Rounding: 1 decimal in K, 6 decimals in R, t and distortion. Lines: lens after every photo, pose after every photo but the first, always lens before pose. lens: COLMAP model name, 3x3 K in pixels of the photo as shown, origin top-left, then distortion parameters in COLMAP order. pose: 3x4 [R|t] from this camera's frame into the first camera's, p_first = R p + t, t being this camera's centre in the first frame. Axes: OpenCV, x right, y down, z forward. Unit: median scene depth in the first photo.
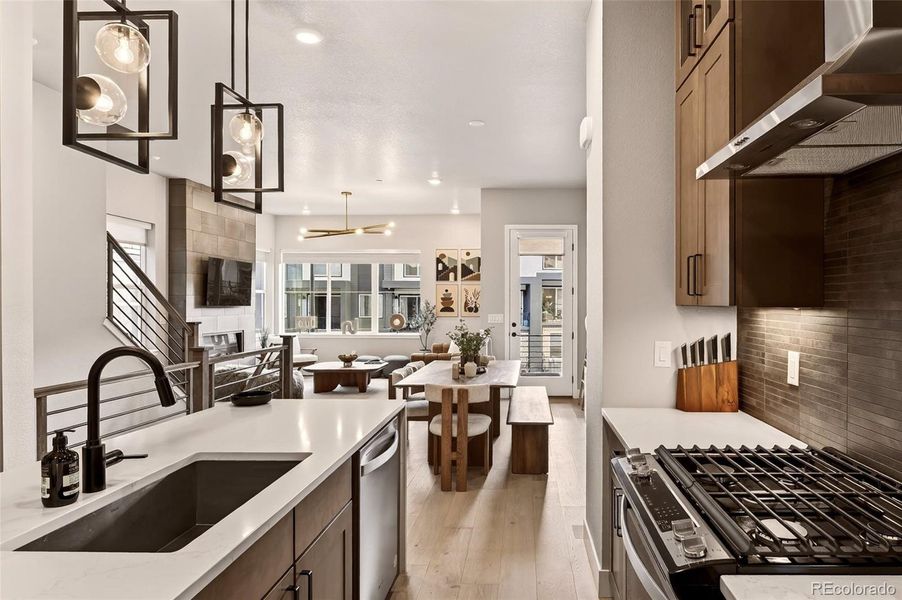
lens RADIAL K [[551.4, 0, 509.5], [0, 551.4, 303.0], [0, 0, 1]] dist [0.031243, 0.001041]
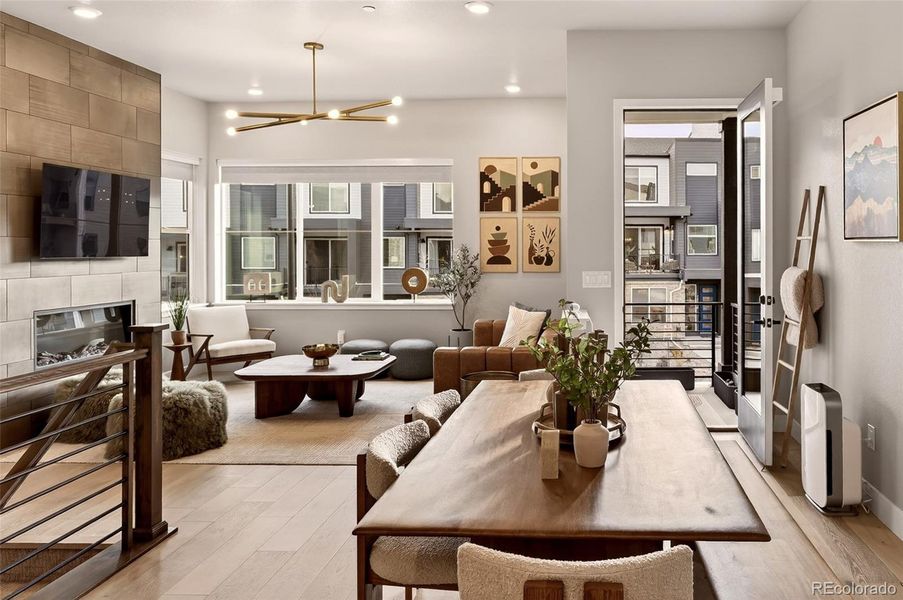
lens RADIAL K [[693.8, 0, 571.1], [0, 693.8, 254.1], [0, 0, 1]] dist [-0.000739, -0.001935]
pose [[0.999983, -0.004270, 0.003846, -0.041308], [0.004234, 0.999949, 0.009186, -0.001353], [-0.003885, -0.009170, 0.999950, 0.276836]]
